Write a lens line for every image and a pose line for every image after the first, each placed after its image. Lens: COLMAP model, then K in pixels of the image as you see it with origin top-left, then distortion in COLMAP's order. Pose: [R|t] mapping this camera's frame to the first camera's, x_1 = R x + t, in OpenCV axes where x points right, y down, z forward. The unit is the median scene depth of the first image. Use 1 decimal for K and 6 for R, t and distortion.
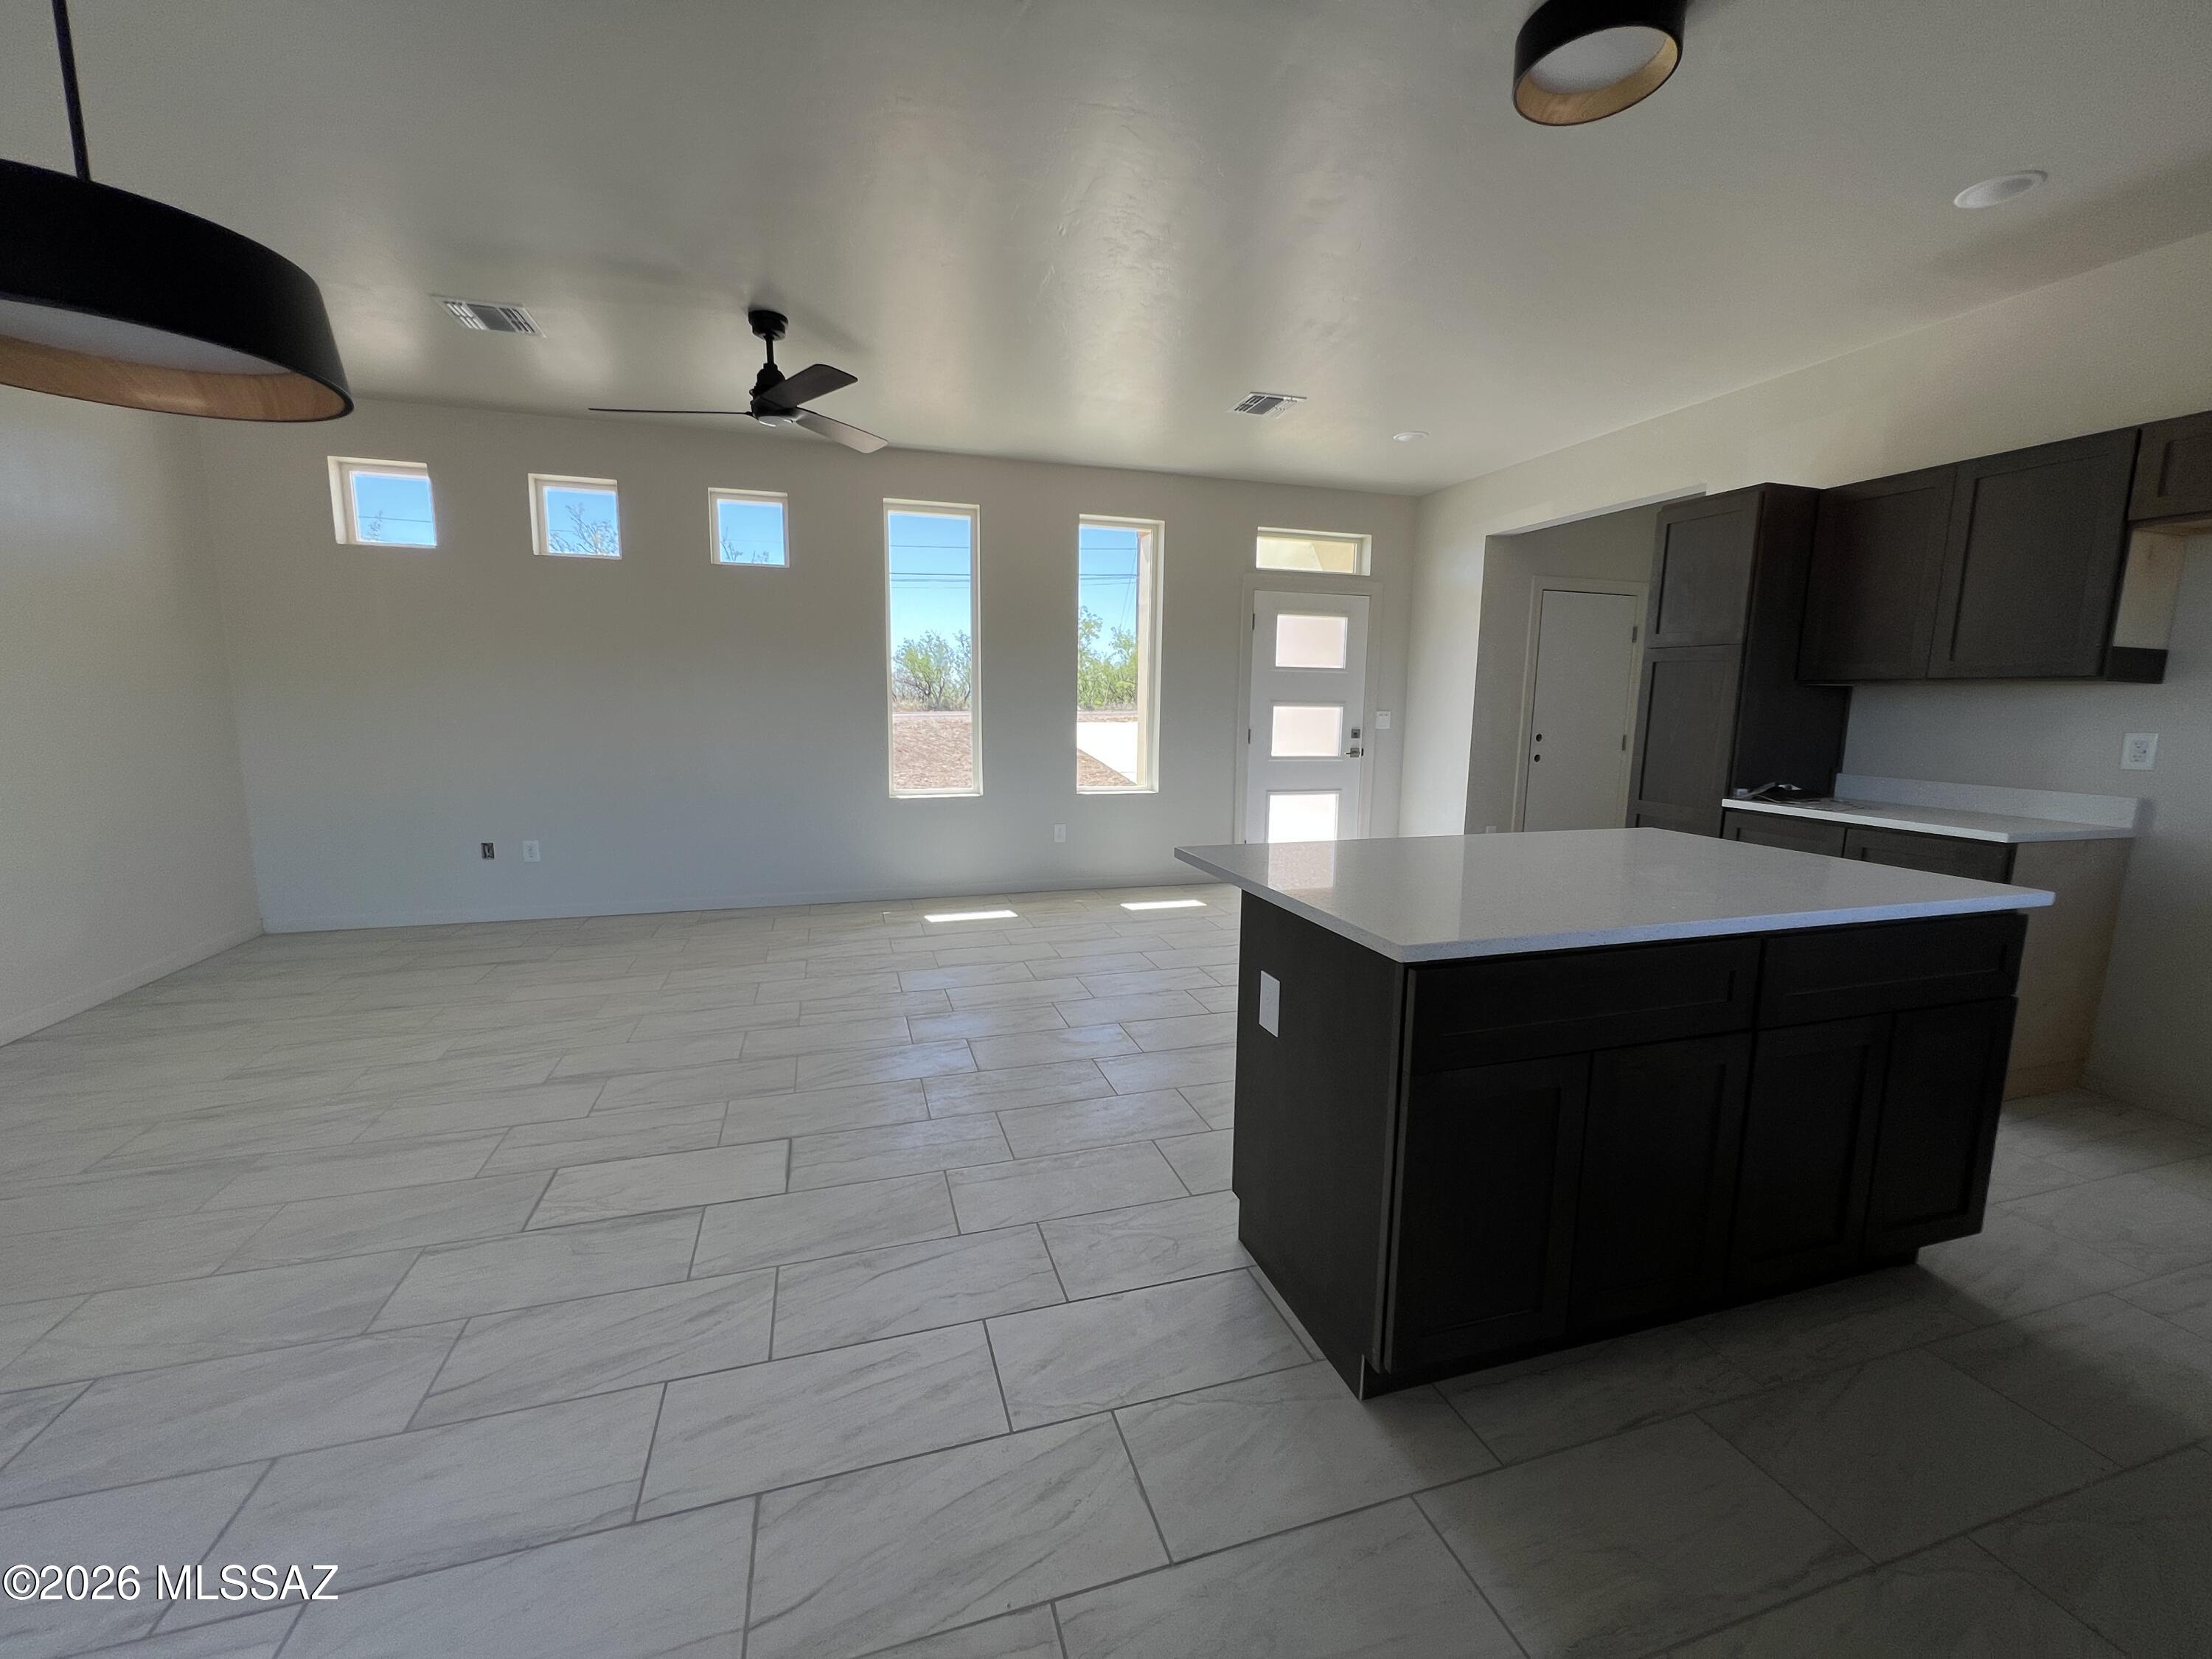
lens RADIAL K [[884.5, 0, 1106.0], [0, 884.5, 829.5], [0, 0, 1]] dist [-0.001554, -0.000025]
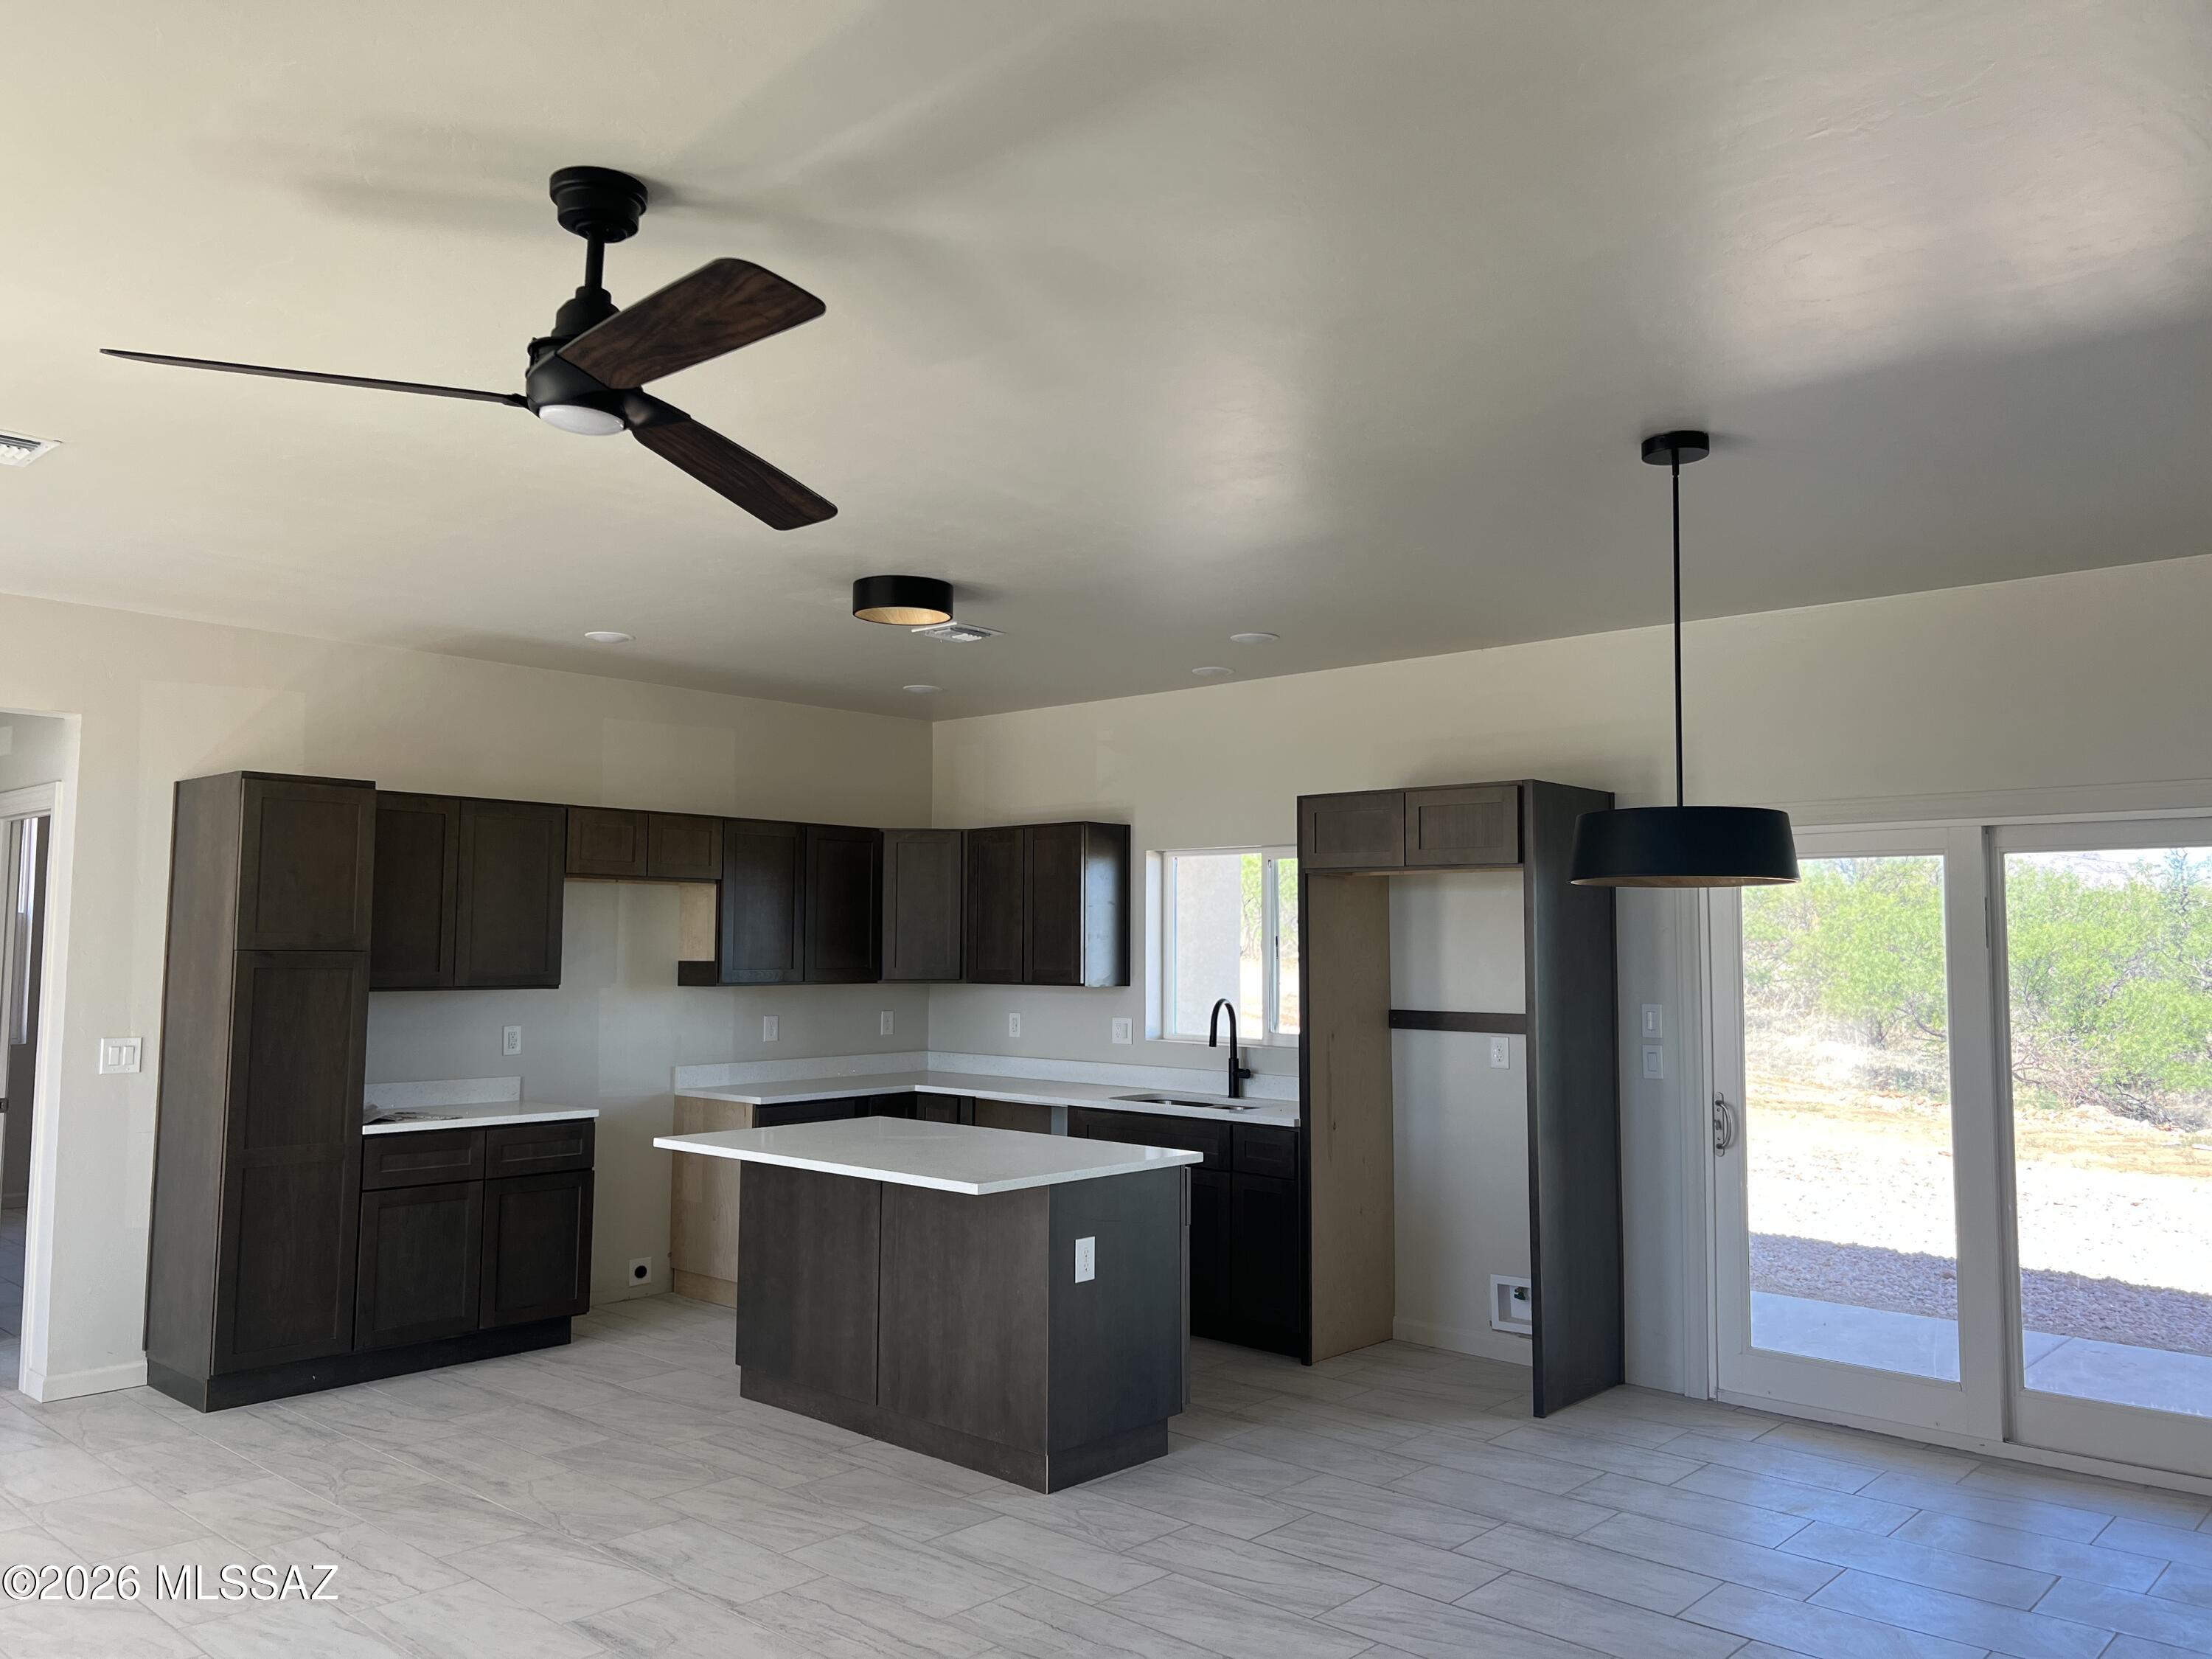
lens RADIAL K [[1659.9, 0, 1106.0], [0, 1659.9, 844.2], [0, 0, 1]] dist [0.054637, -0.066398]
pose [[-0.502599, 0.039267, 0.863627, -1.374353], [0.116043, 0.992992, 0.022383, -0.325702], [-0.856696, 0.111468, -0.503633, 1.458864]]
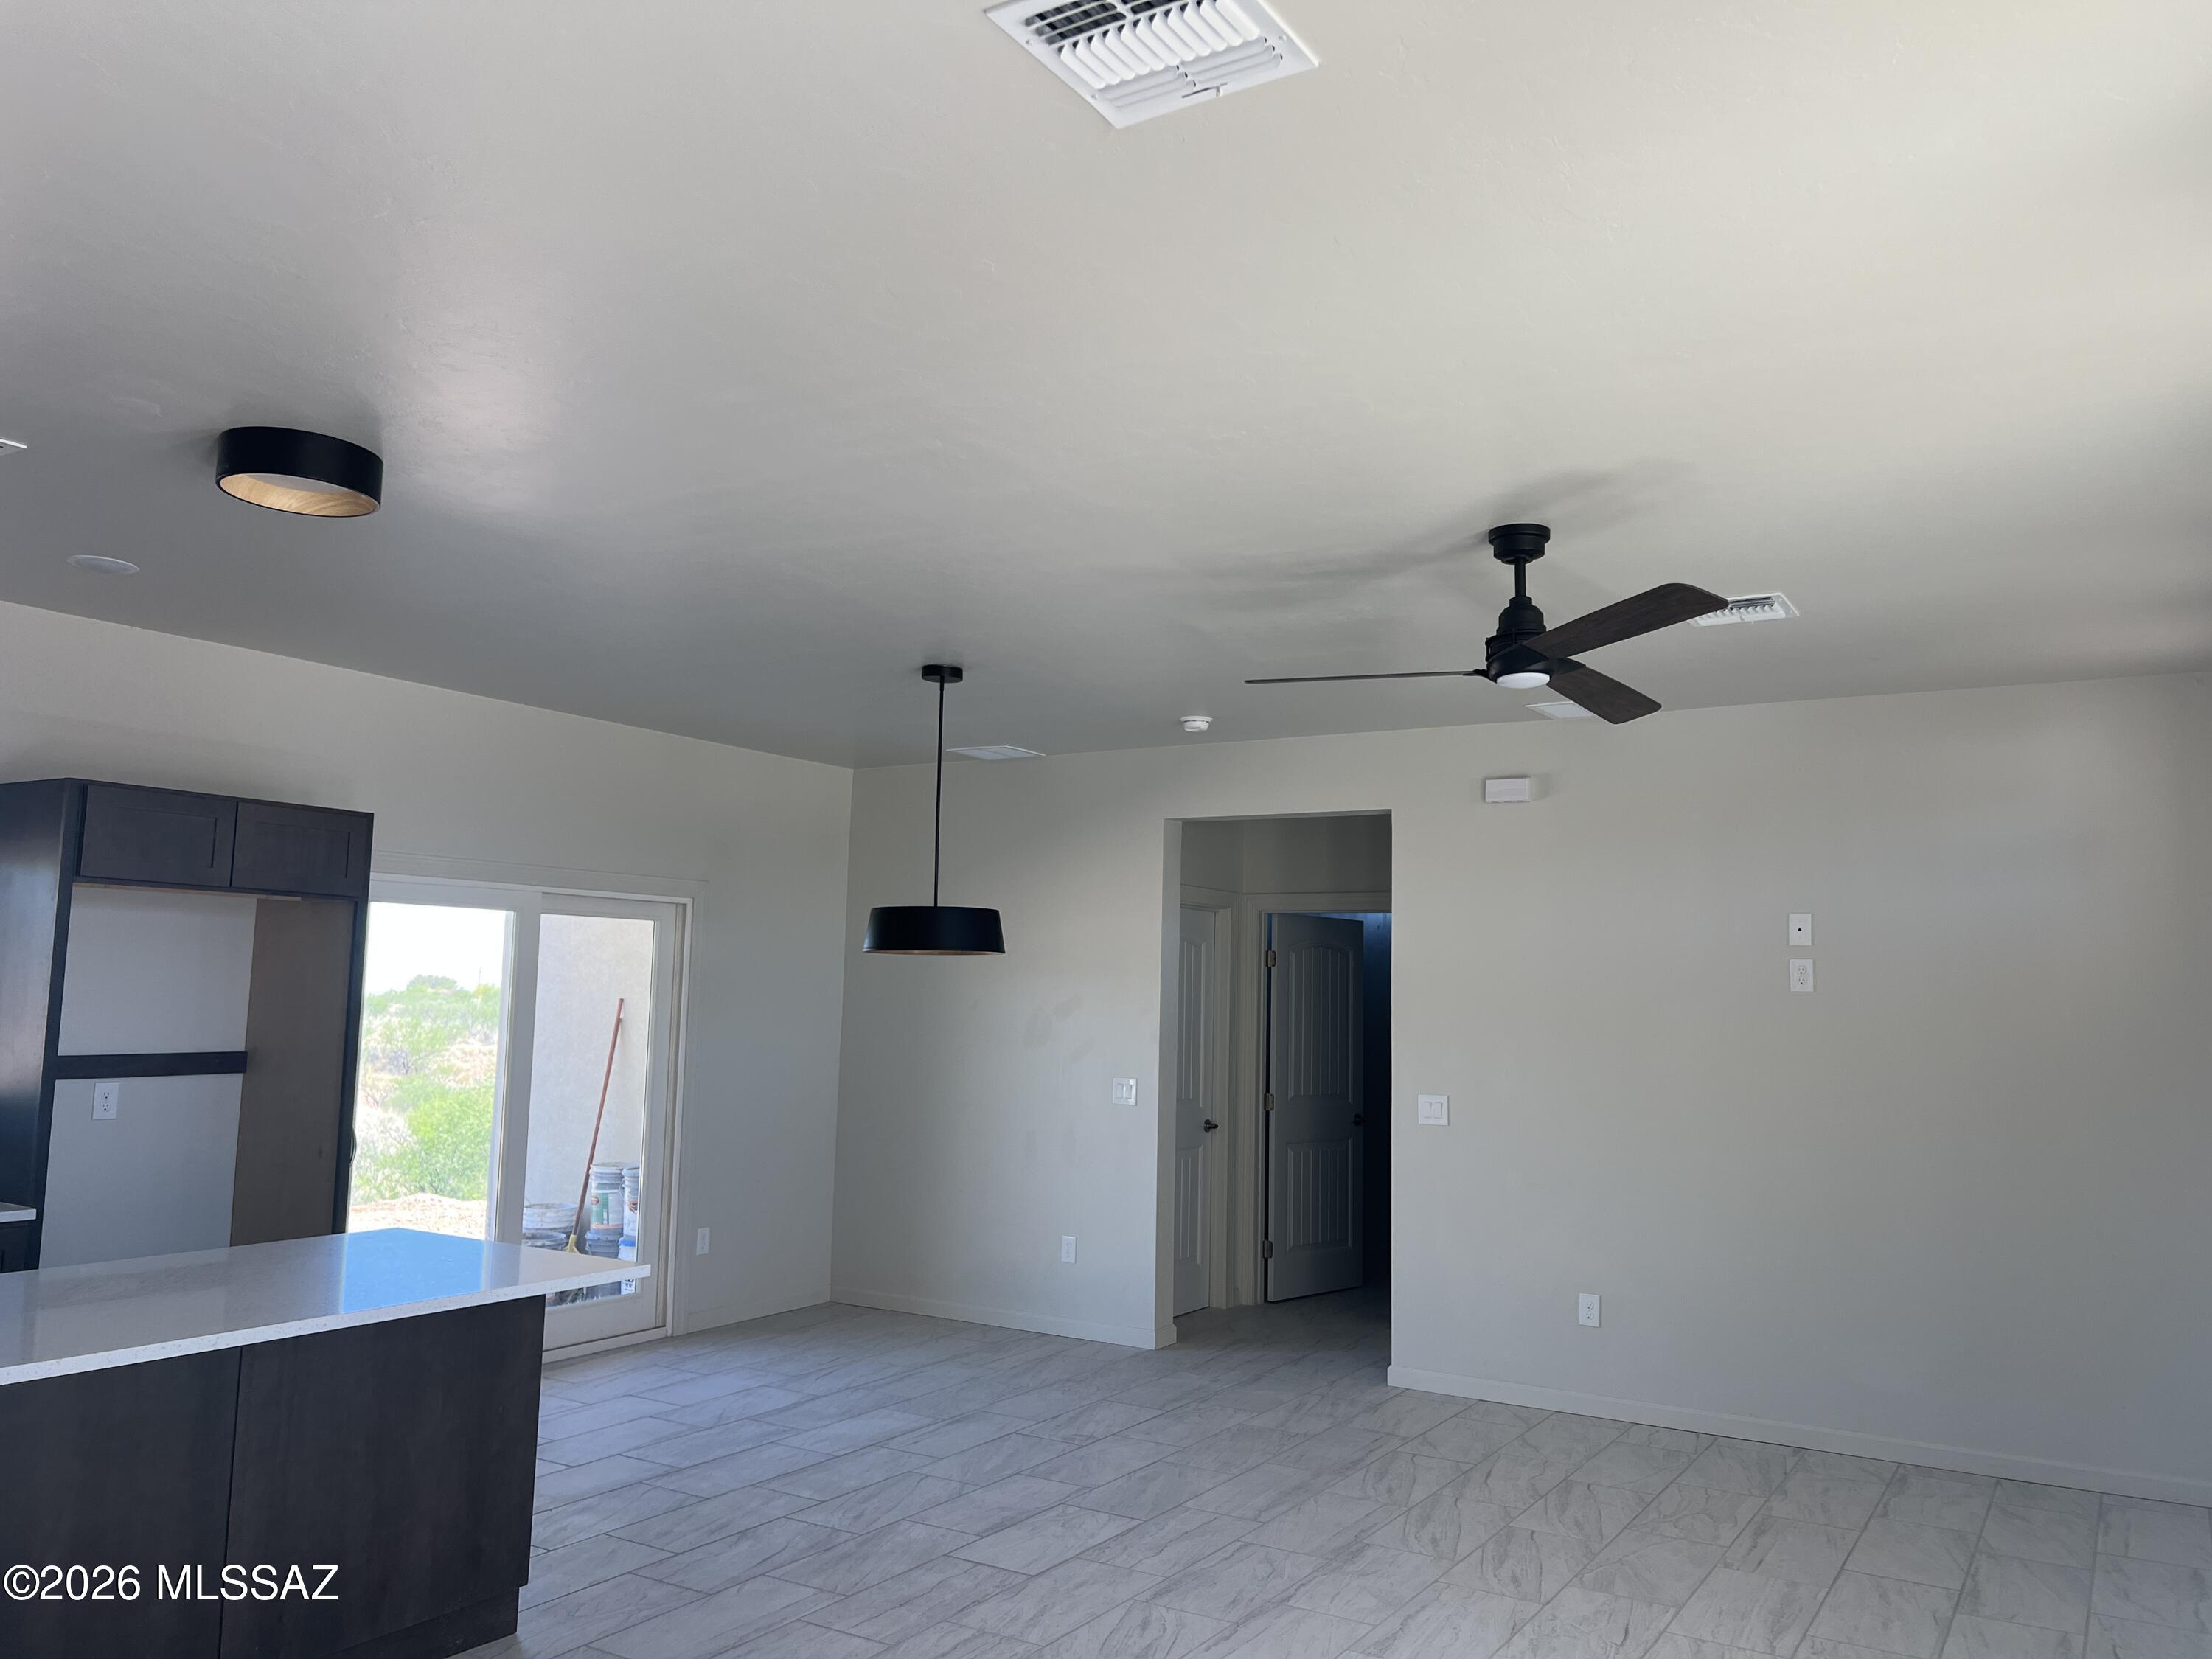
lens RADIAL K [[1671.9, 0, 1106.5], [0, 1671.9, 808.5], [0, 0, 1]] dist [0.005216, 0.004551]
pose [[-0.753966, -0.098053, -0.649554, 0.723398], [-0.124393, 0.992218, -0.005391, -0.402143], [0.645028, 0.076736, -0.760296, 2.093244]]
